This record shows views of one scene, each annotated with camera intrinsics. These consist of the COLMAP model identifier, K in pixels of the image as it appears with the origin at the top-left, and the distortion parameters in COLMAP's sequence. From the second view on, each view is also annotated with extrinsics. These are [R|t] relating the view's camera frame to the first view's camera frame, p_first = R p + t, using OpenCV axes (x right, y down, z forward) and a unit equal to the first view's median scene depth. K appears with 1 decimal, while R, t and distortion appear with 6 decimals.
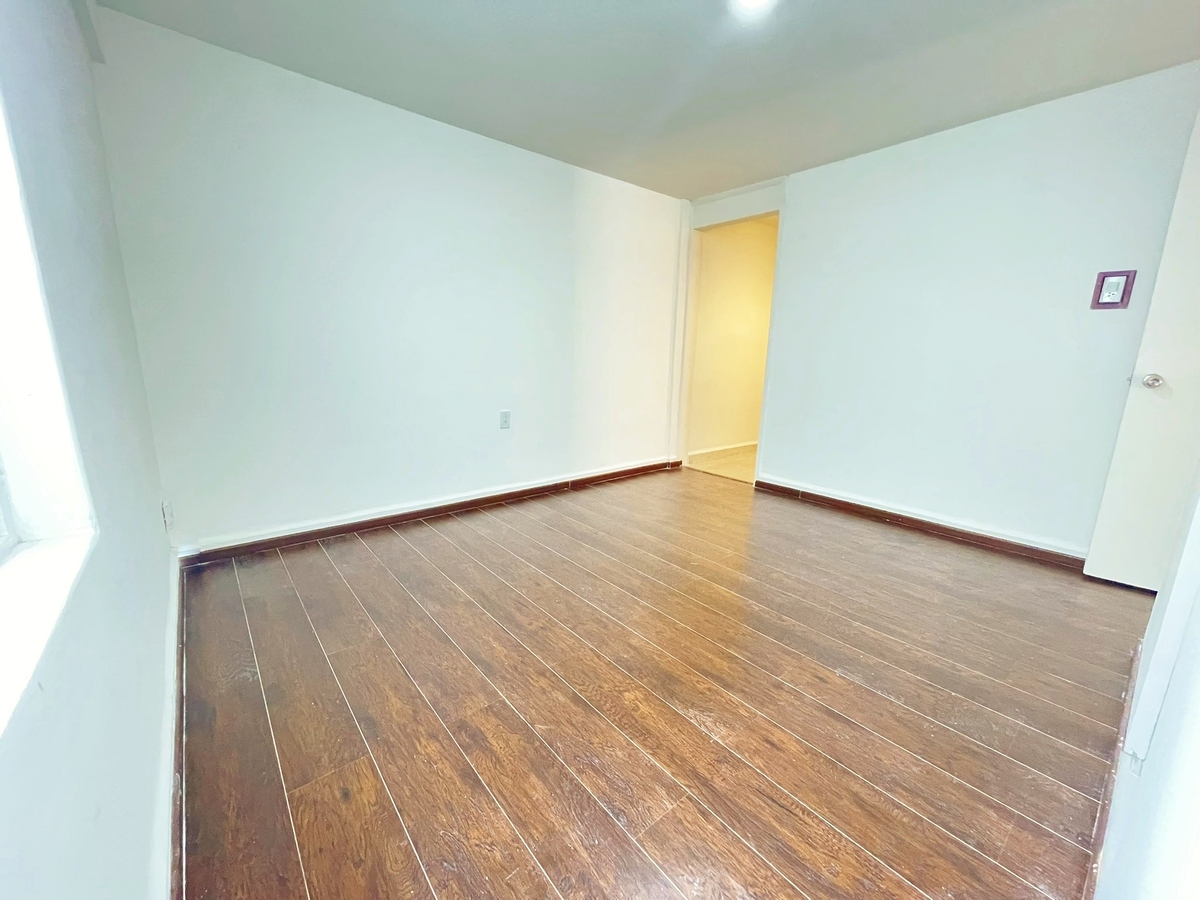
lens RADIAL K [[483.1, 0, 594.6], [0, 483.1, 456.1], [0, 0, 1]] dist [0.000296, -0.000255]
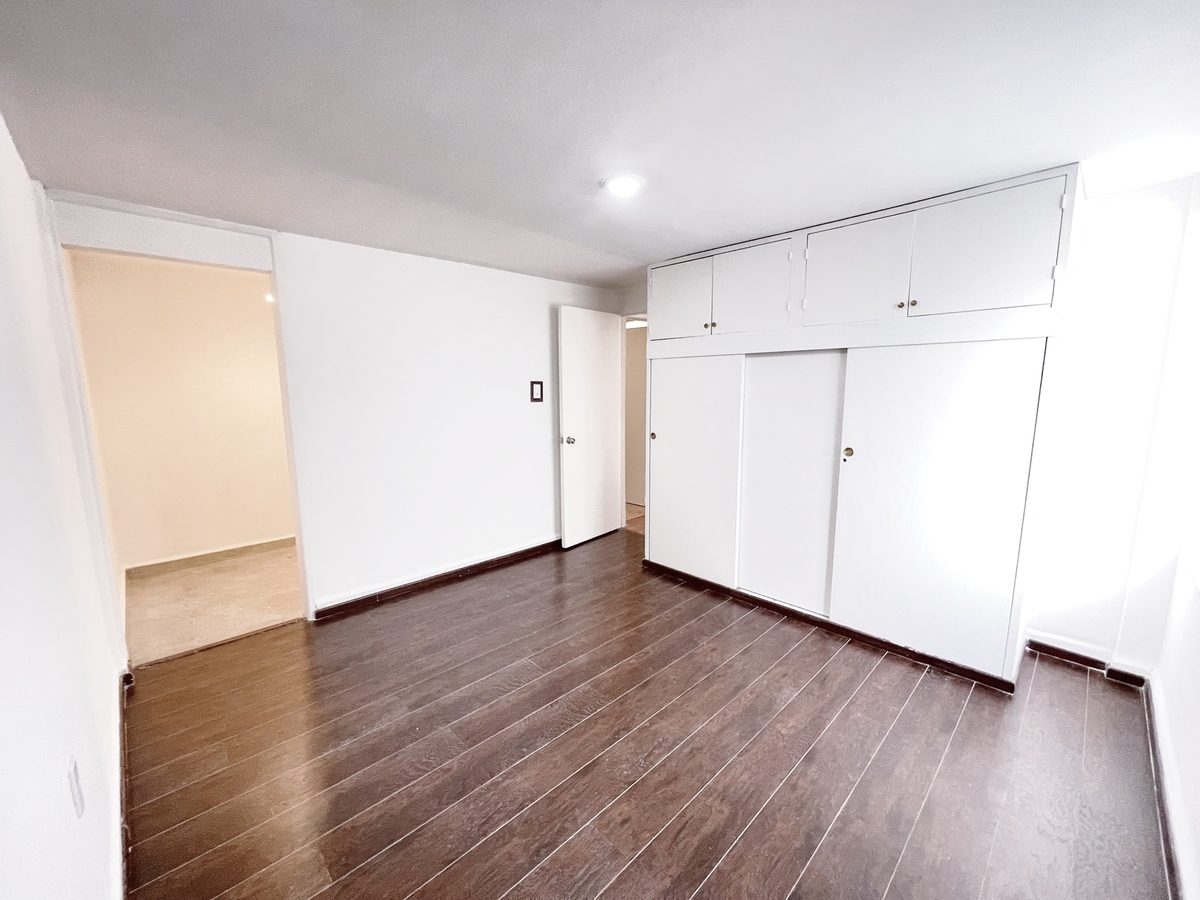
lens RADIAL K [[487.1, 0, 600.5], [0, 487.1, 455.1], [0, 0, 1]] dist [0.001365, 0.000283]
pose [[-0.087847, -0.164659, 0.982431, -0.715334], [0.210322, 0.960944, 0.179864, -0.390595], [-0.973677, 0.222427, -0.049785, 0.911794]]
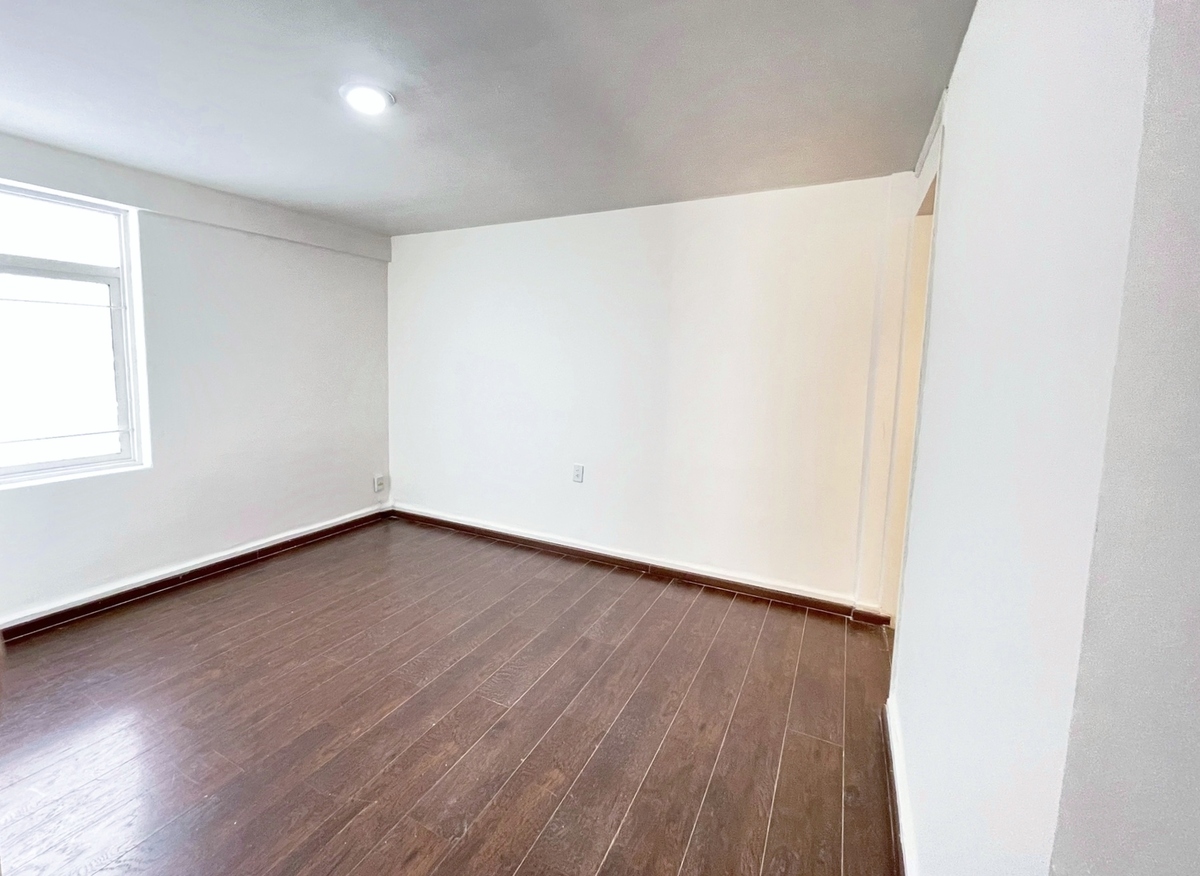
lens RADIAL K [[528.1, 0, 554.1], [0, 528.1, 413.6], [0, 0, 1]] dist [-0.002204, -0.000168]
pose [[0.363637, 0.088842, -0.927295, 1.137795], [-0.209817, 0.977674, 0.011389, -0.285551], [0.907604, 0.190421, 0.374159, 0.766231]]
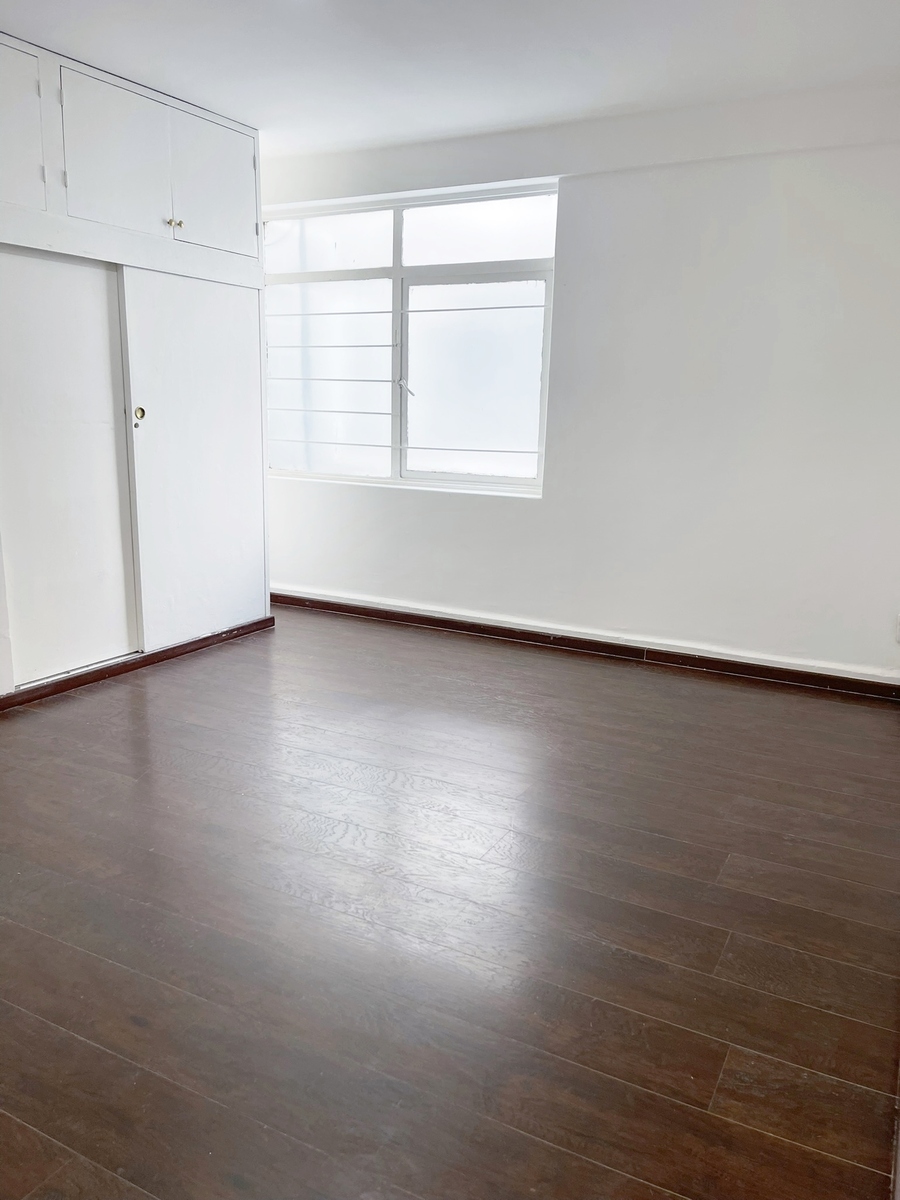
lens RADIAL K [[889.7, 0, 455.2], [0, 889.7, 605.7], [0, 0, 1]] dist [0.002278, -0.000514]
pose [[-0.924518, 0.052223, -0.377543, 0.477207], [-0.114312, 0.906973, 0.405379, -0.456374], [0.363591, 0.417938, -0.832544, 1.928399]]
